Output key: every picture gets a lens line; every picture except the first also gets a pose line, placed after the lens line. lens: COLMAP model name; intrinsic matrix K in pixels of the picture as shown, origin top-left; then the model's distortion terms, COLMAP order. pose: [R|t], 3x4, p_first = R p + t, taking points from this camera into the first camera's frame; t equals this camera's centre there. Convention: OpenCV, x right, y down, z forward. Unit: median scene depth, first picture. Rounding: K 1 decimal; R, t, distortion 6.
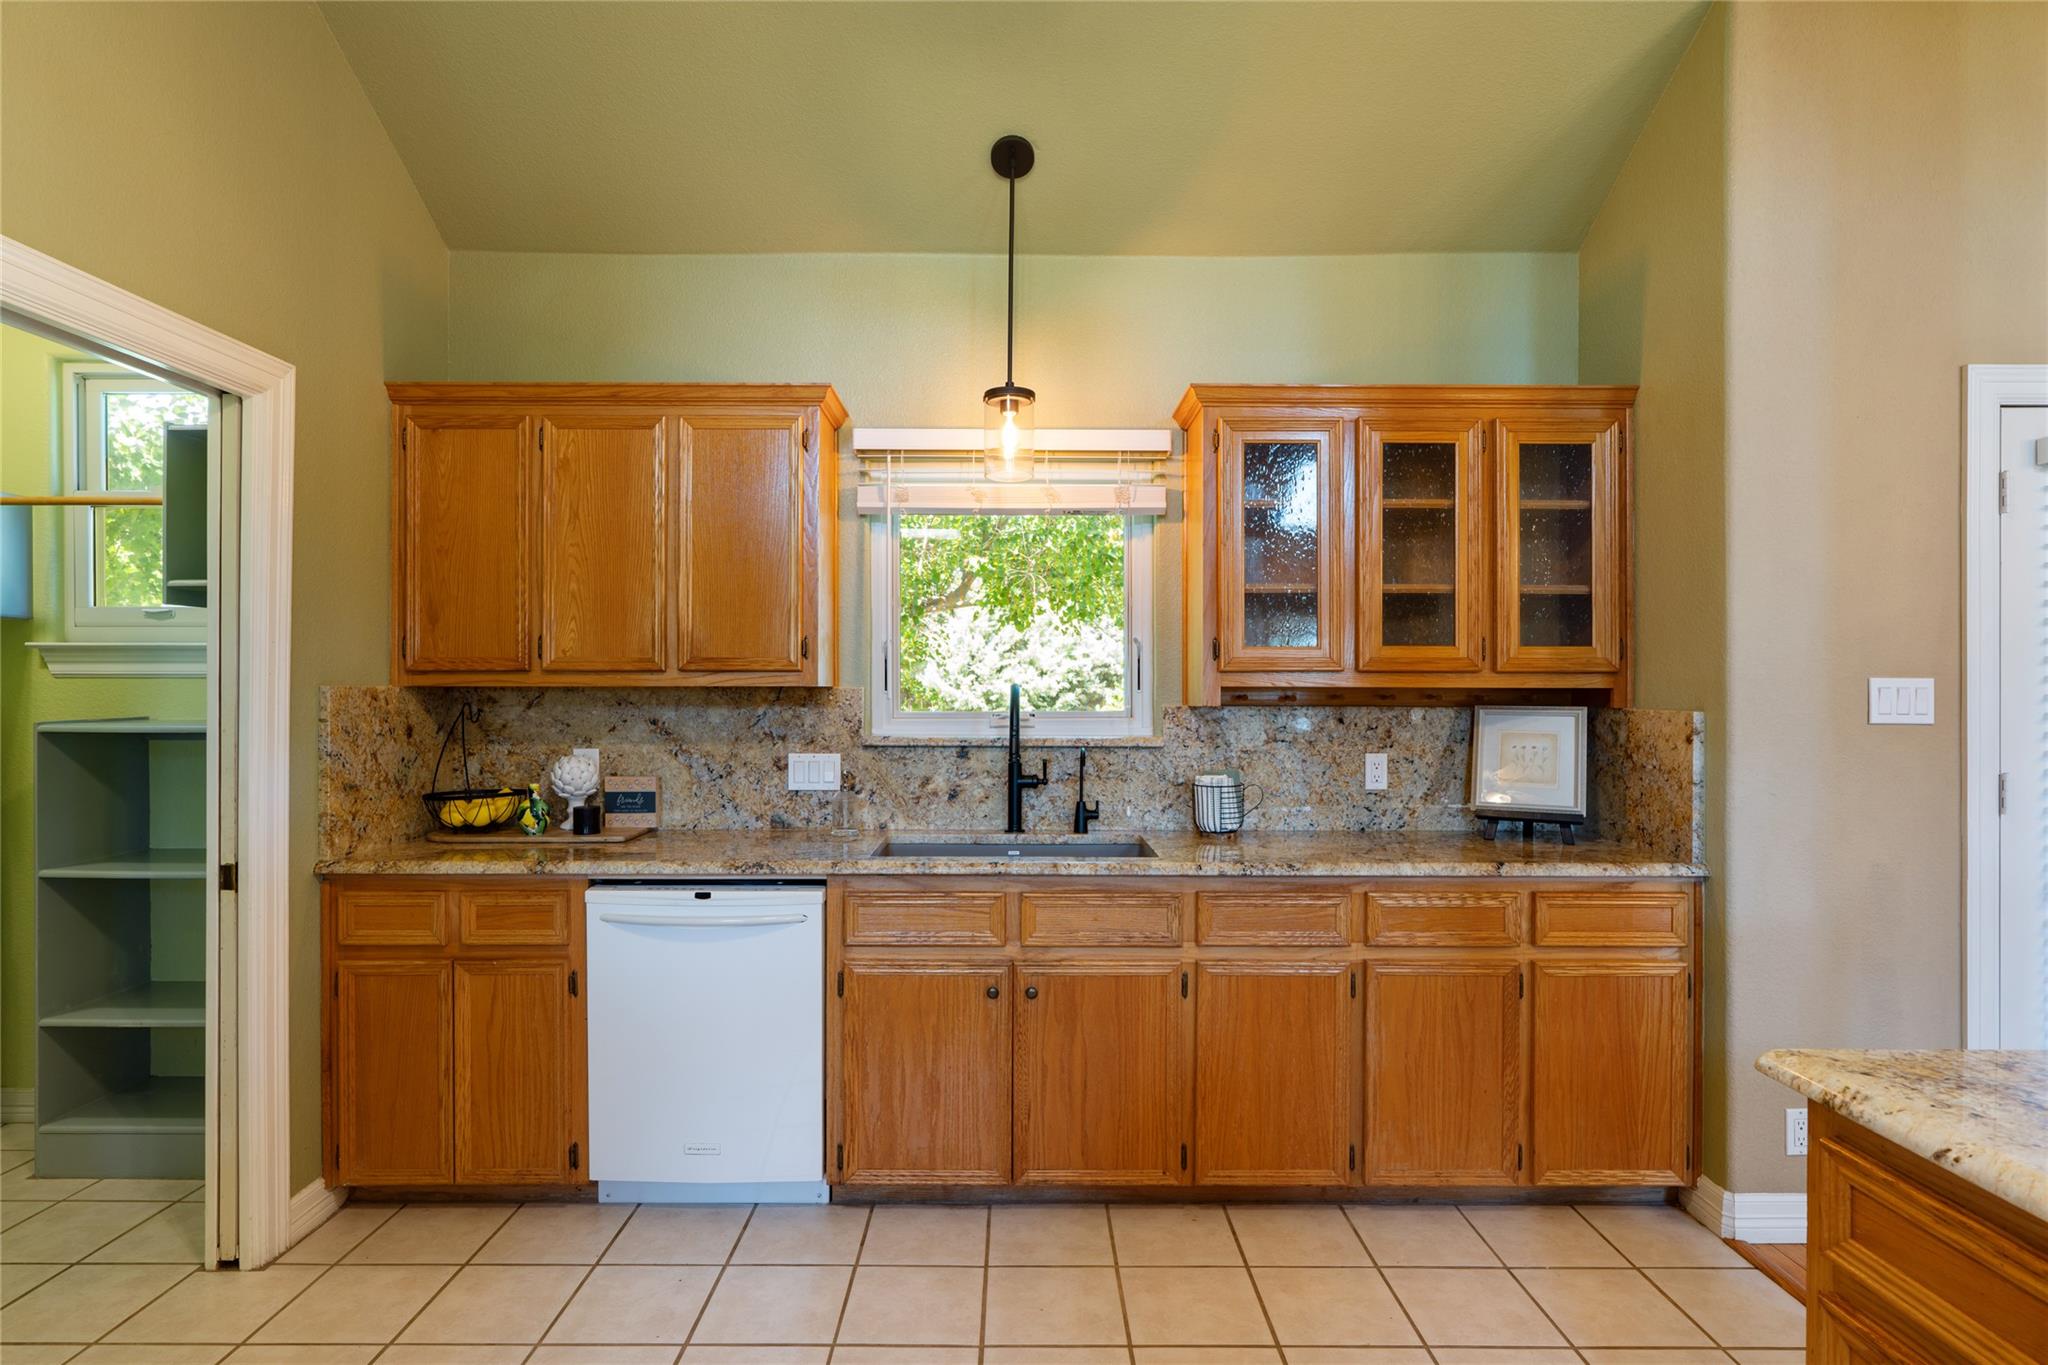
lens RADIAL K [[1073.1, 0, 1020.1], [0, 1073.1, 687.9], [0, 0, 1]] dist [-0.005584, 0.000147]
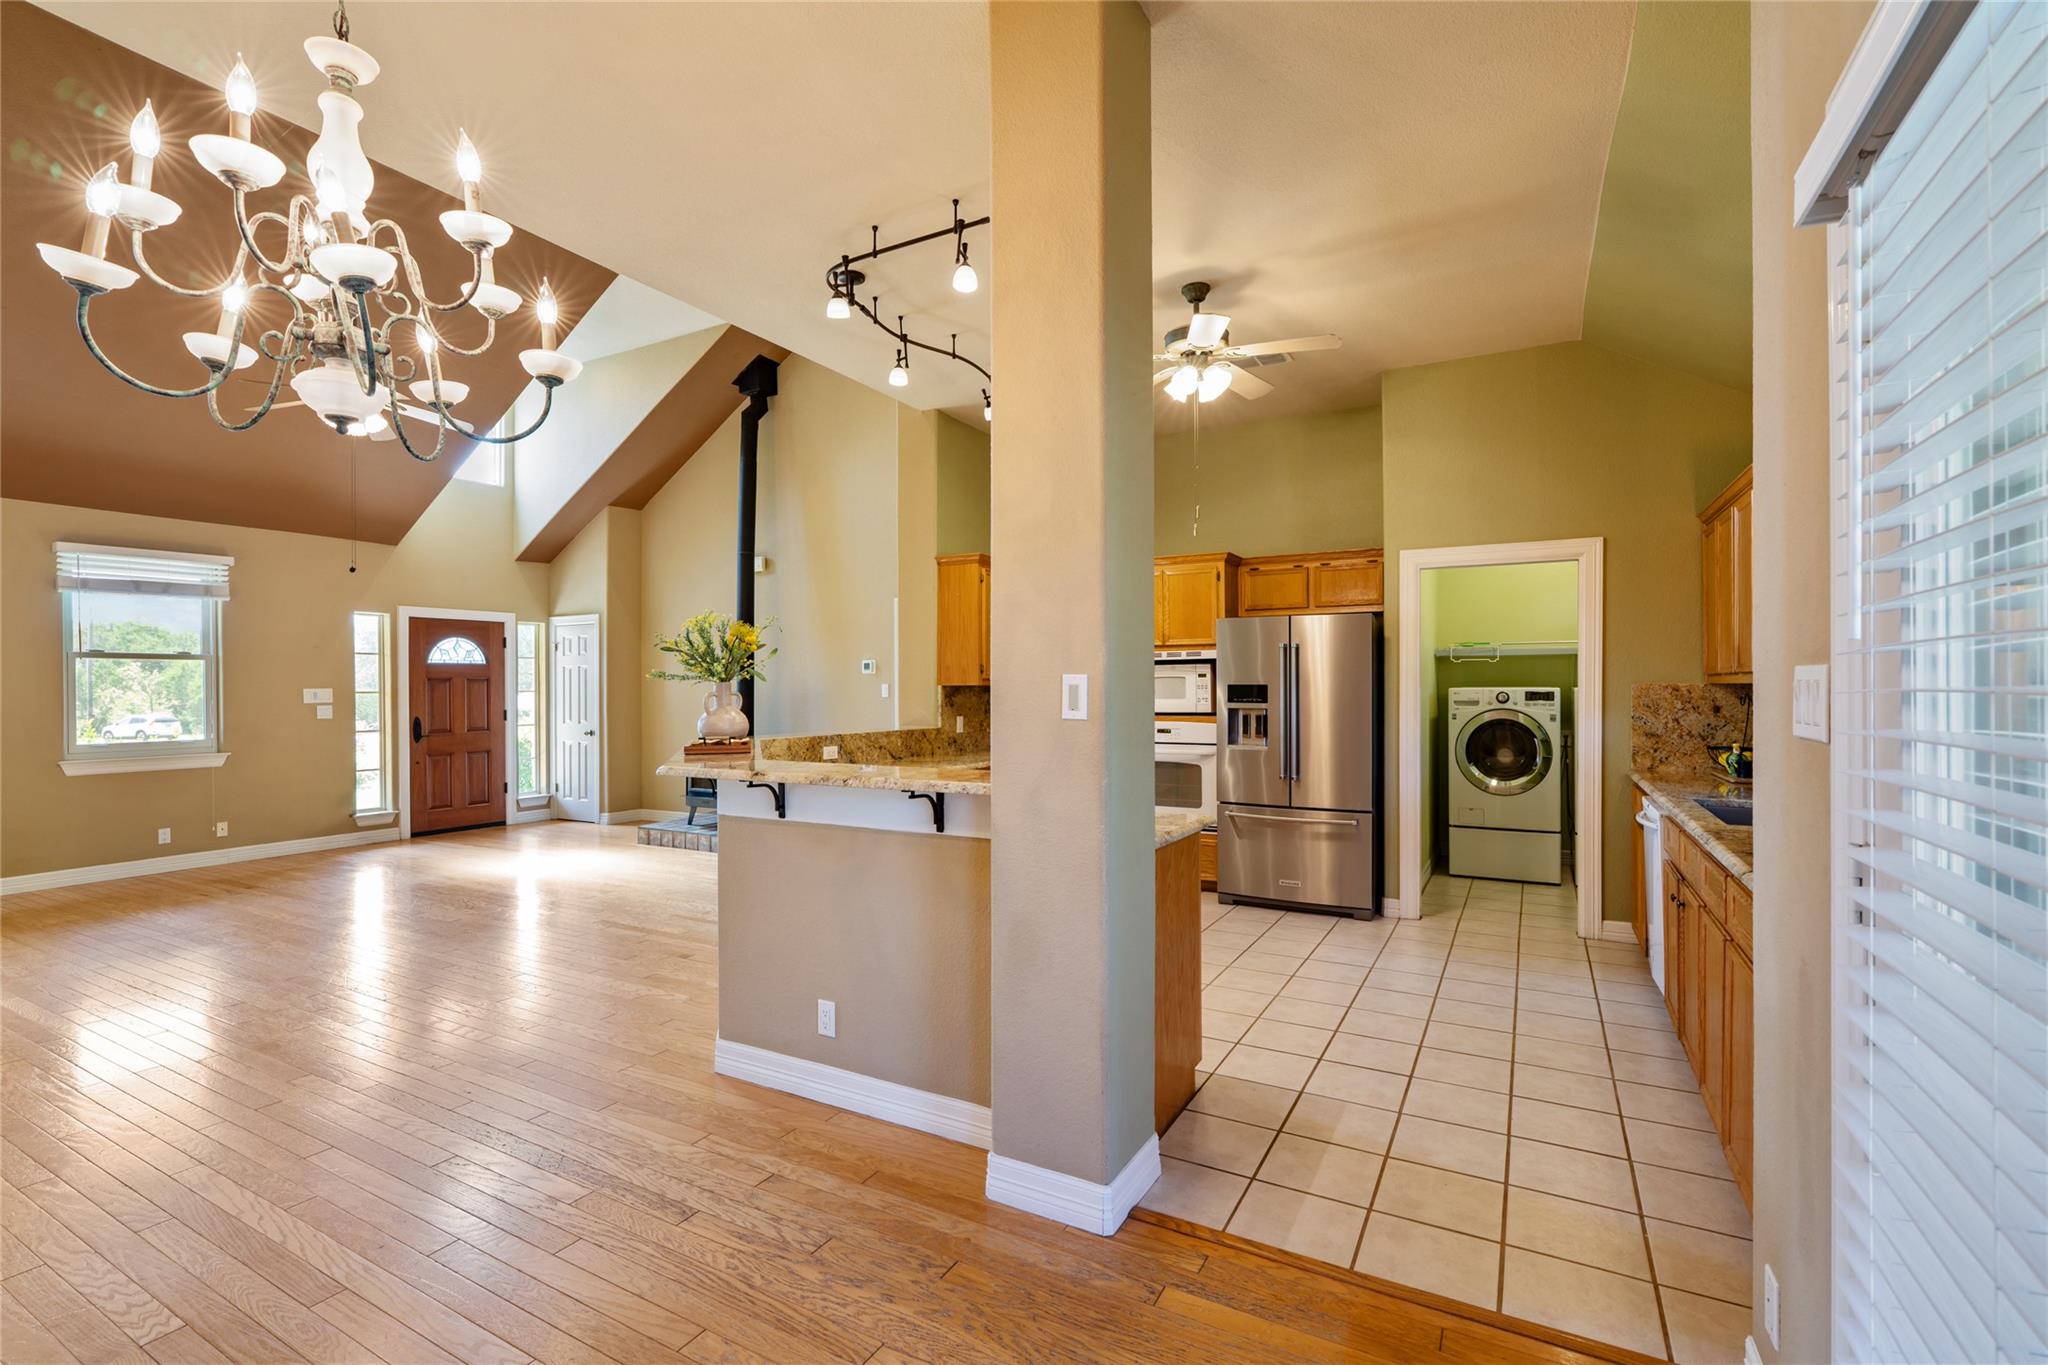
lens RADIAL K [[925.2, 0, 1016.6], [0, 925.2, 688.7], [0, 0, 1]] dist [0.000328, 0.000832]
pose [[-0.499071, 0.003562, -0.866554, 1.205597], [0.003418, 0.999992, 0.002142, -0.000167], [0.866554, -0.001893, -0.499080, 0.698066]]
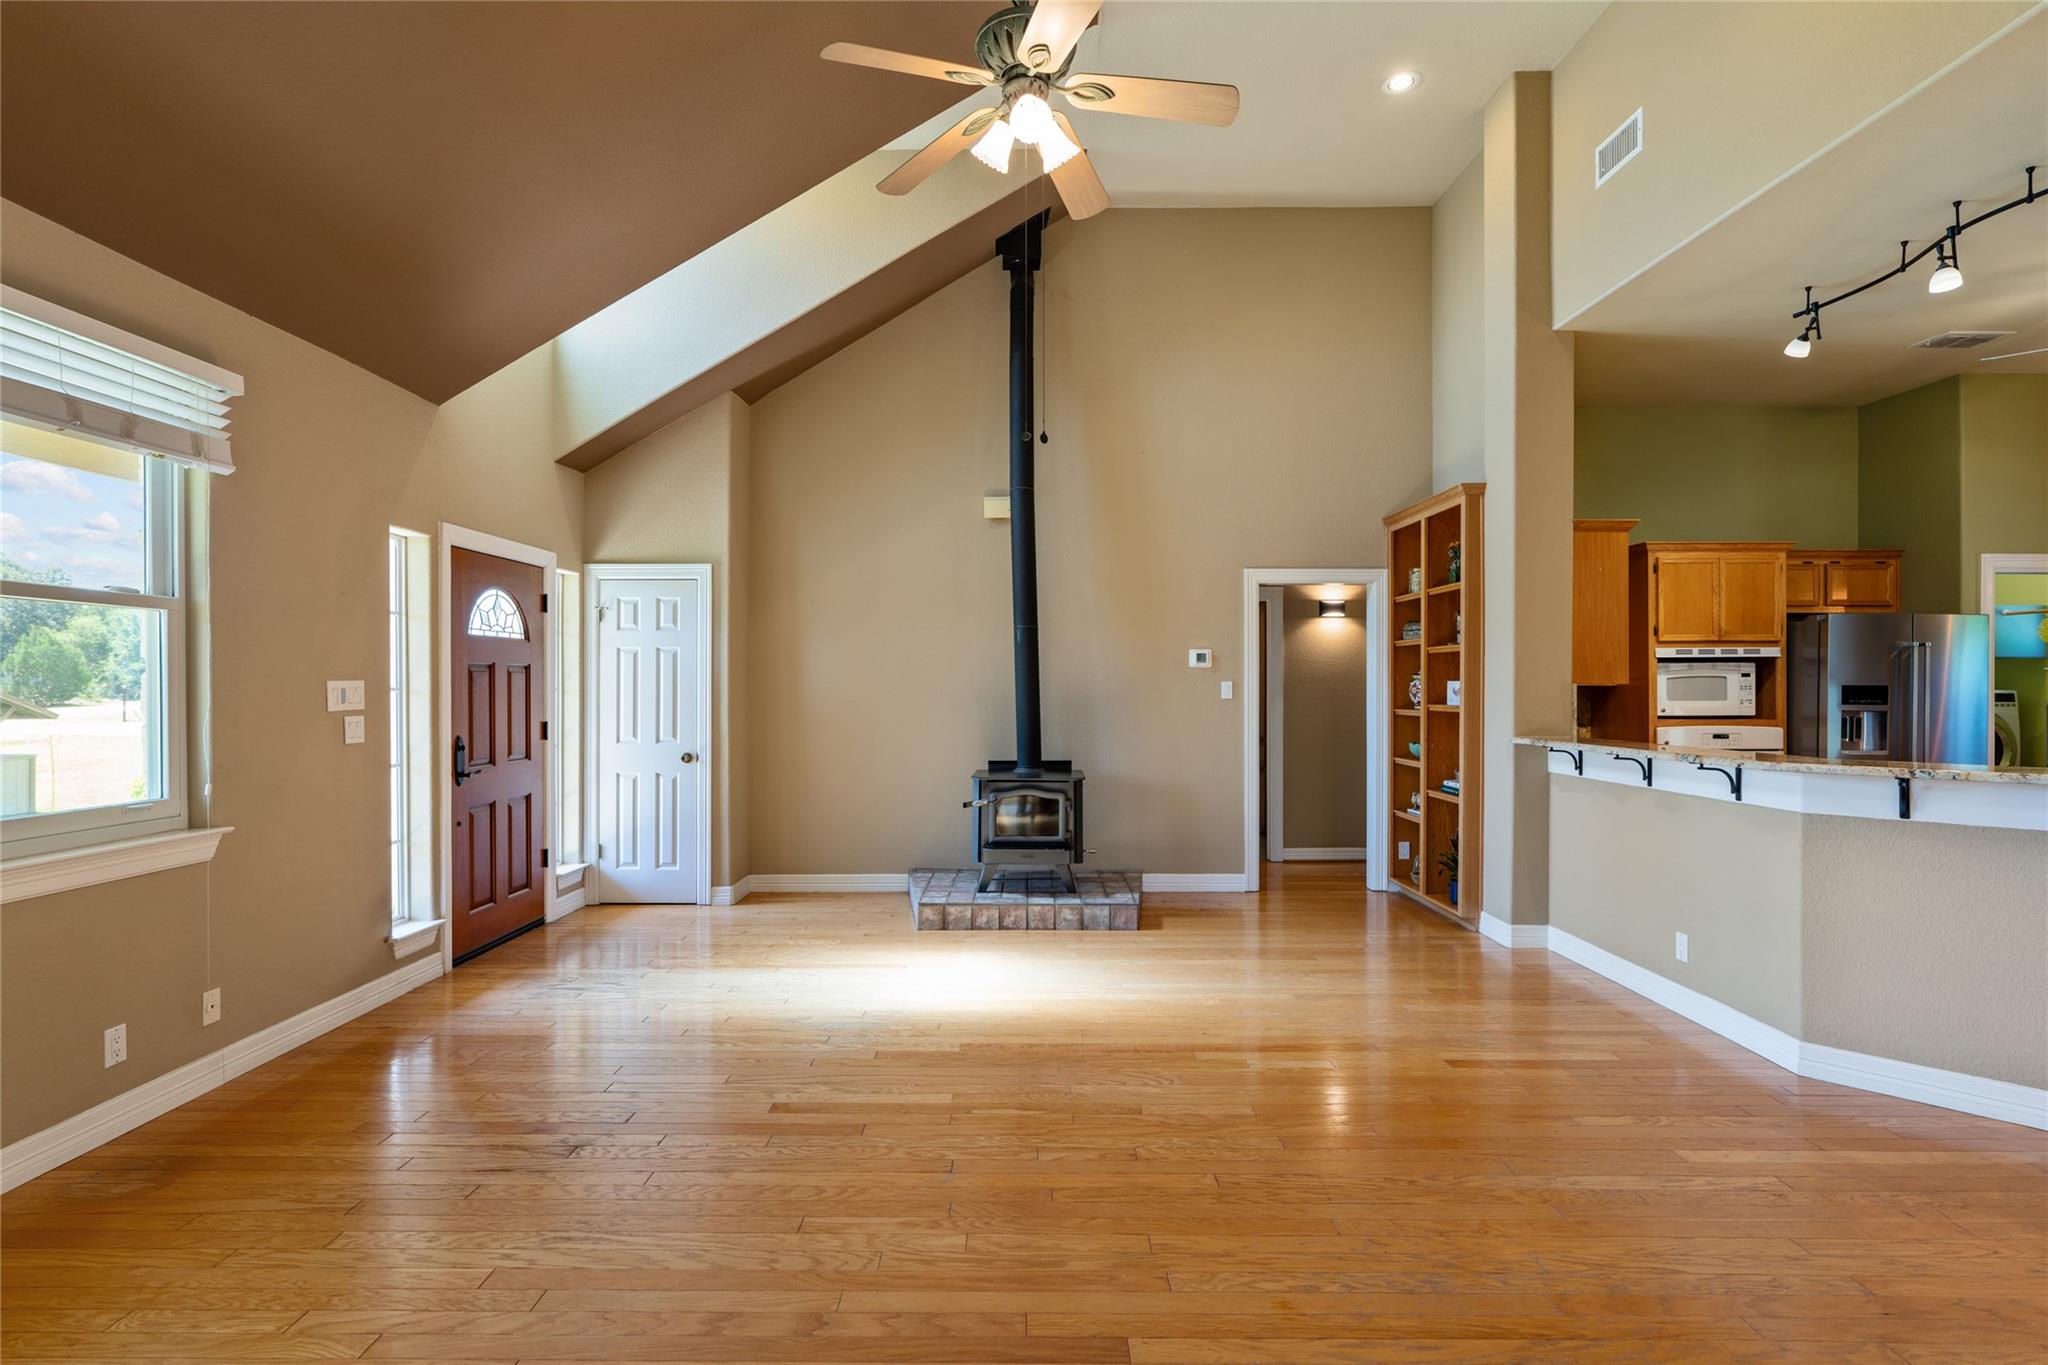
lens RADIAL K [[982.3, 0, 1016.2], [0, 982.3, 691.0], [0, 0, 1]] dist [-0.000513, -0.000152]
pose [[-0.013377, 0.002032, -0.999908, 1.231026], [-0.002368, 0.999995, 0.002063, 0.007183], [0.999908, 0.002396, -0.013372, -1.228093]]
